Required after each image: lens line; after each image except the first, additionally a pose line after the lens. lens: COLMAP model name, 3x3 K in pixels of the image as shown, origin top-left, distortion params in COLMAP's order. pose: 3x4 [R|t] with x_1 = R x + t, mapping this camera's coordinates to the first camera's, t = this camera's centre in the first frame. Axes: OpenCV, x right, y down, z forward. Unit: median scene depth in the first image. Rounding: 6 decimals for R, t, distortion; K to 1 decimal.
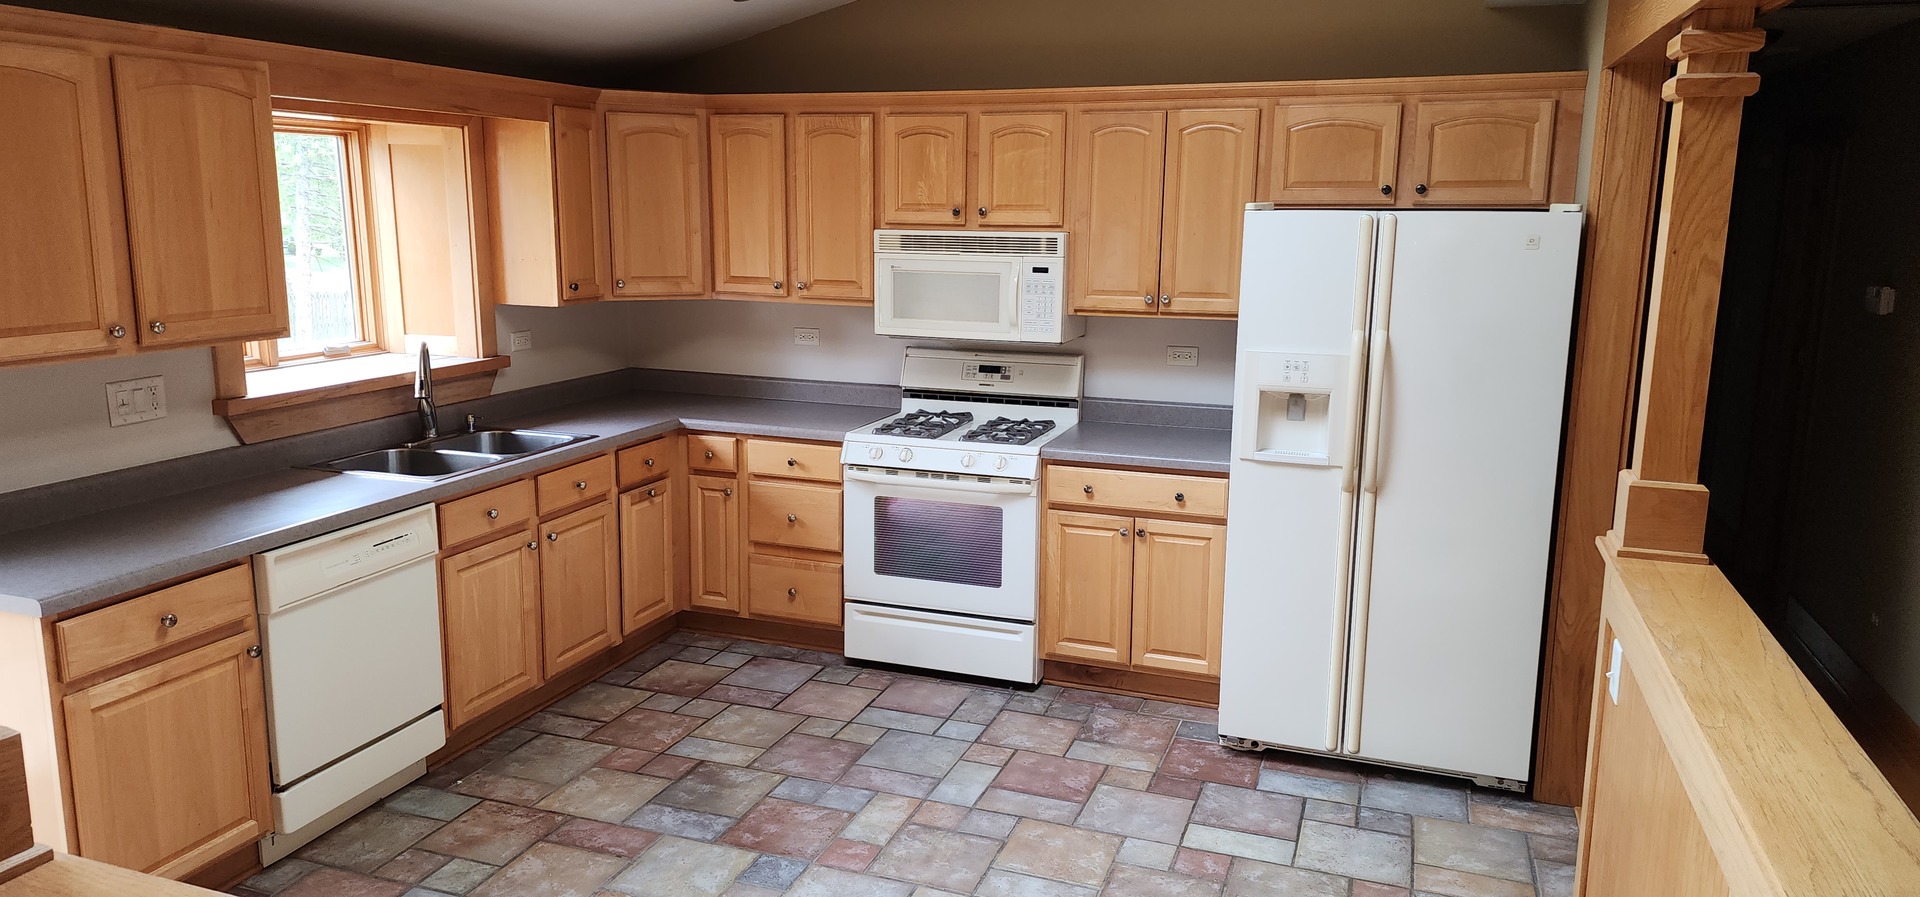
lens RADIAL K [[1290.3, 0, 936.2], [0, 1290.3, 442.8], [0, 0, 1]] dist [0.133484, -0.165969]
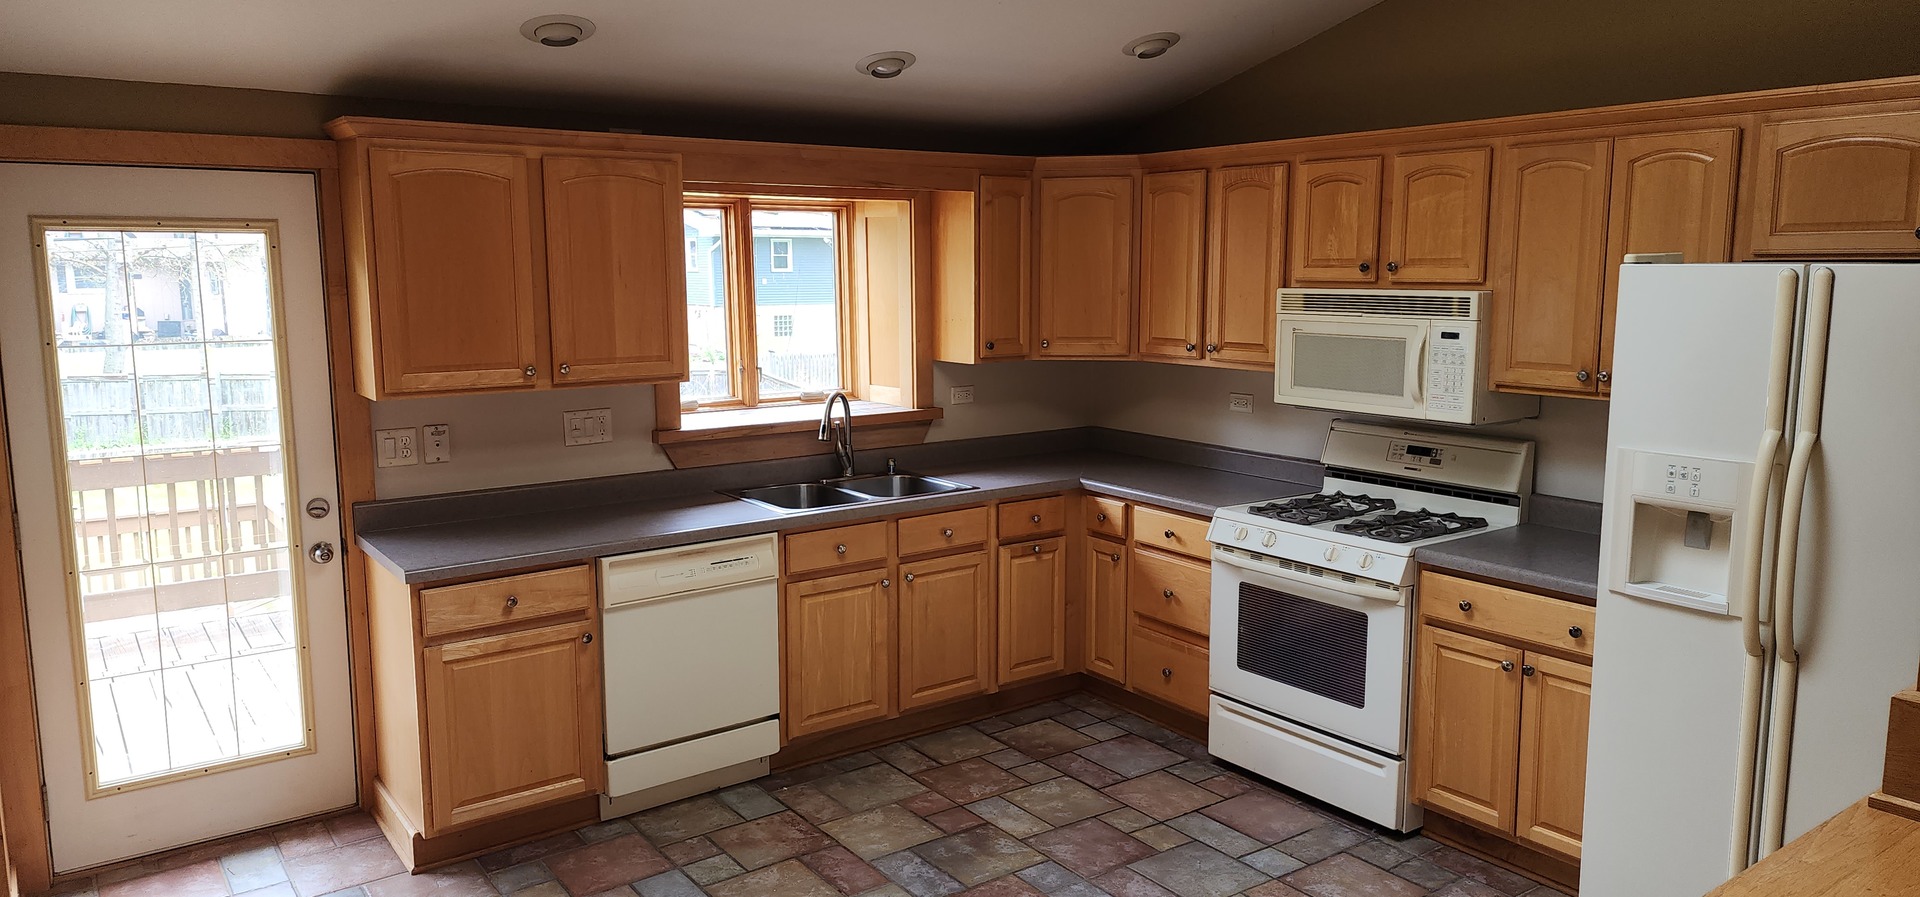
lens RADIAL K [[1290.3, 0, 936.2], [0, 1290.3, 442.8], [0, 0, 1]] dist [0.133484, -0.165969]
pose [[0.828233, 0.066948, -0.556370, 0.287480], [-0.091902, 0.995623, -0.017006, -0.020698], [0.552796, 0.065216, 0.830760, 0.123336]]
